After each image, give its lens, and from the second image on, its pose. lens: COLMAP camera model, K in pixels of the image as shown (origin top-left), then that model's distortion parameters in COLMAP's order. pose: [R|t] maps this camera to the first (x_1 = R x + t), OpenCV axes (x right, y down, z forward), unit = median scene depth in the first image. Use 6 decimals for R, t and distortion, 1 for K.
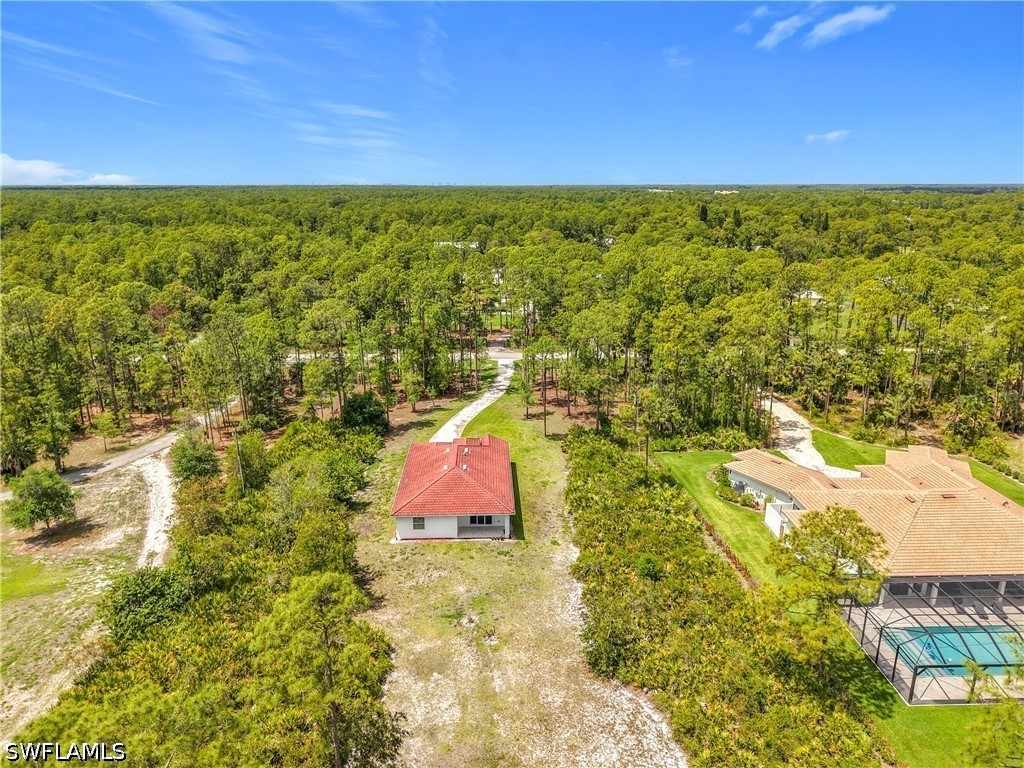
lens RADIAL K [[693.4, 0, 512.0], [0, 693.4, 384.0], [0, 0, 1]] dist [0.043261, -0.005243]
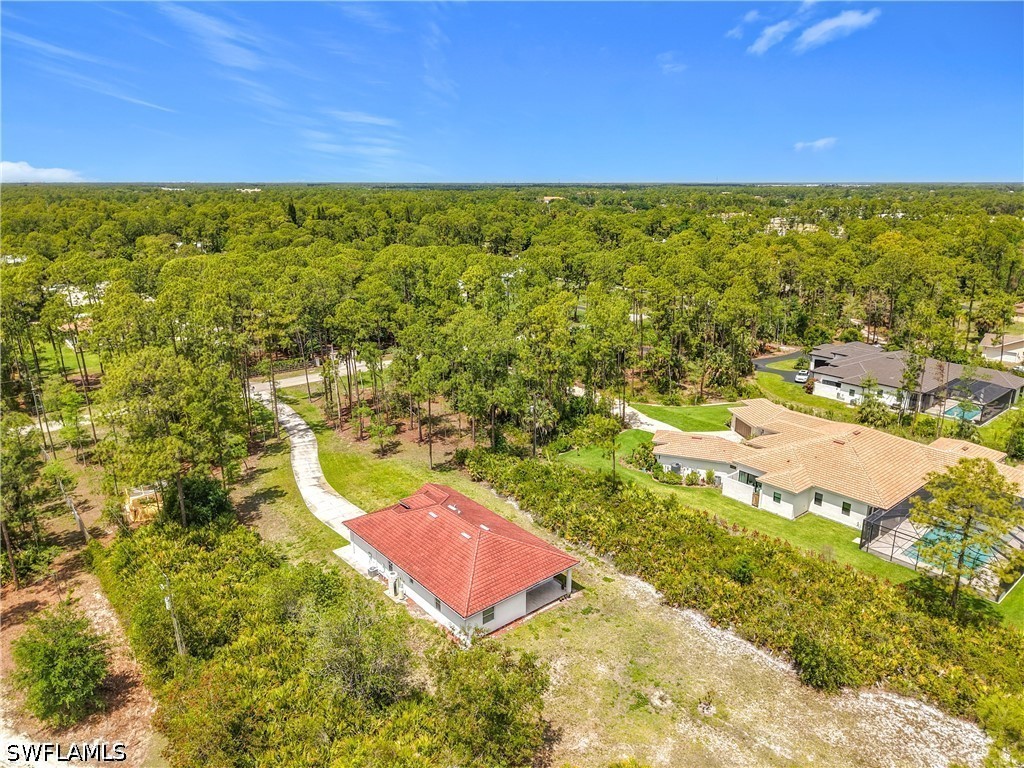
lens RADIAL K [[693.4, 0, 512.0], [0, 693.4, 384.0], [0, 0, 1]] dist [0.043261, -0.005243]
pose [[0.789684, -0.175990, 0.587730, -0.501761], [0.170292, 0.983207, 0.065604, -0.097672], [-0.589406, 0.048280, 0.806393, 0.316768]]
